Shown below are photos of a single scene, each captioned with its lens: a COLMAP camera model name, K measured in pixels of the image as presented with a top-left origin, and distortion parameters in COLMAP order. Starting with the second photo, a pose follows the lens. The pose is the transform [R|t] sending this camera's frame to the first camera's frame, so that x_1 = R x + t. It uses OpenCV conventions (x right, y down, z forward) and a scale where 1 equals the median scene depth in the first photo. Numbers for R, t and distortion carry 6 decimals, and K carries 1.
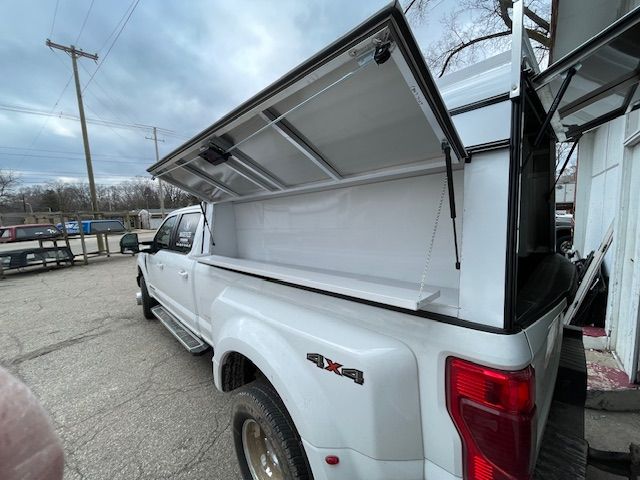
lens RADIAL K [[259.4, 0, 320.3], [0, 259.4, 241.2], [0, 0, 1]] dist [-0.002142, -0.000118]
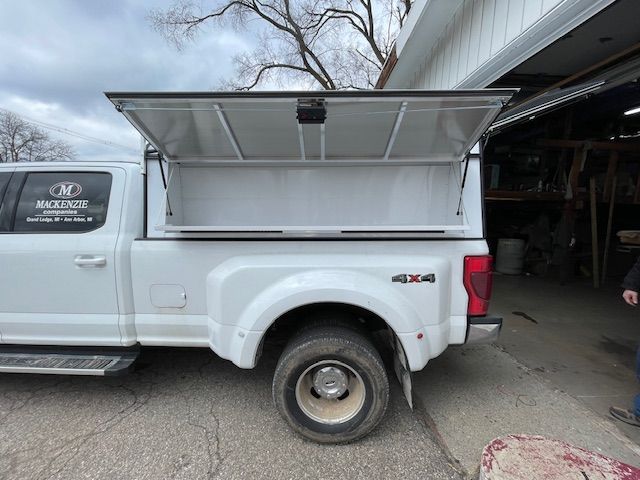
lens RADIAL K [[259.4, 0, 319.9], [0, 259.4, 240.7], [0, 0, 1]] dist [-0.002142, -0.000118]
pose [[0.721893, -0.035120, 0.691112, -1.151386], [0.033213, 0.999319, 0.016090, 0.173564], [-0.691207, 0.011338, 0.722568, 0.217378]]
